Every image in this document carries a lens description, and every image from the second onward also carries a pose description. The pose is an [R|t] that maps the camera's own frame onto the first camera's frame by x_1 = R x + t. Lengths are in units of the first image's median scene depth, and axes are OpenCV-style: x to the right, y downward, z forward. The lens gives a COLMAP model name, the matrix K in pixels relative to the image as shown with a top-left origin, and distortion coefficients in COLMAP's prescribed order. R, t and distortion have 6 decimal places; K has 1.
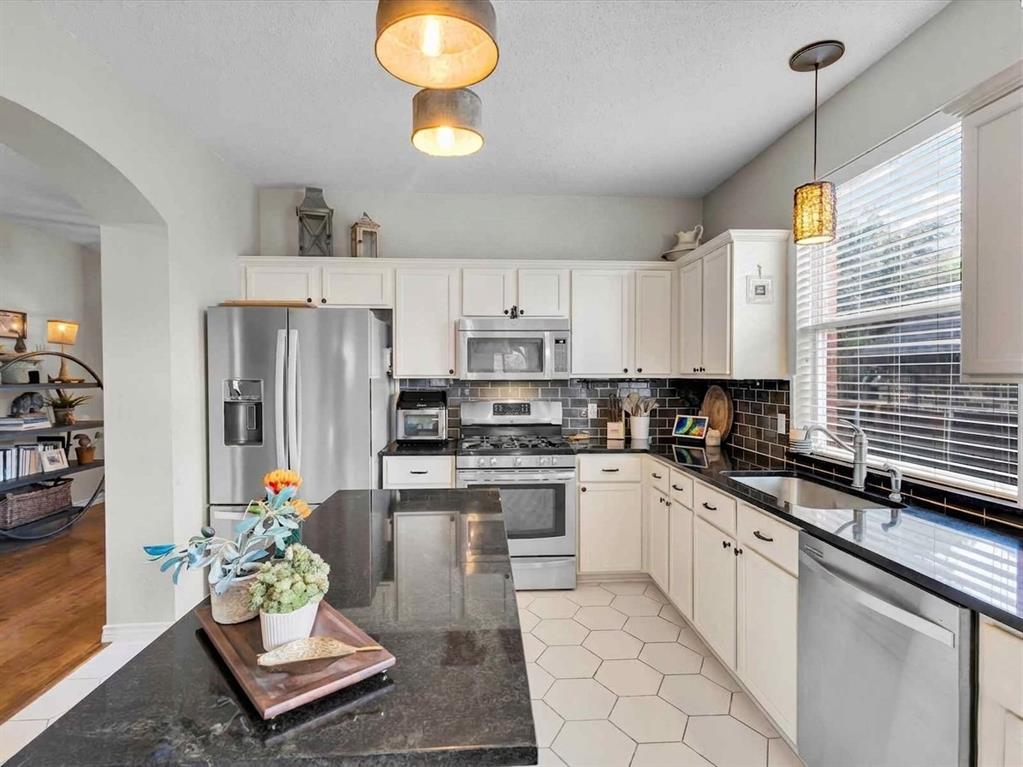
lens RADIAL K [[535.9, 0, 510.8], [0, 535.9, 369.7], [0, 0, 1]] dist [0.001982, 0.000201]
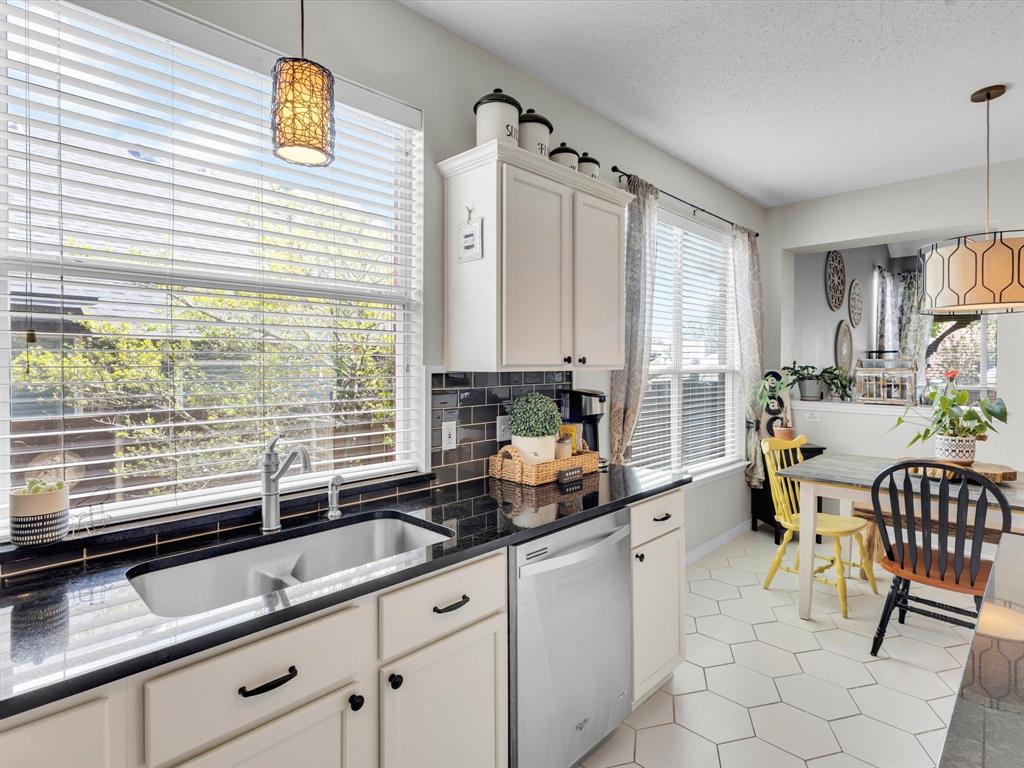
lens RADIAL K [[536.4, 0, 511.3], [0, 536.4, 370.2], [0, 0, 1]] dist [0.001982, 0.000201]
pose [[-0.667474, -0.002852, 0.744628, -0.073983], [0.000787, 0.999989, 0.004535, 0.010985], [-0.744633, 0.003613, -0.667464, 1.231338]]
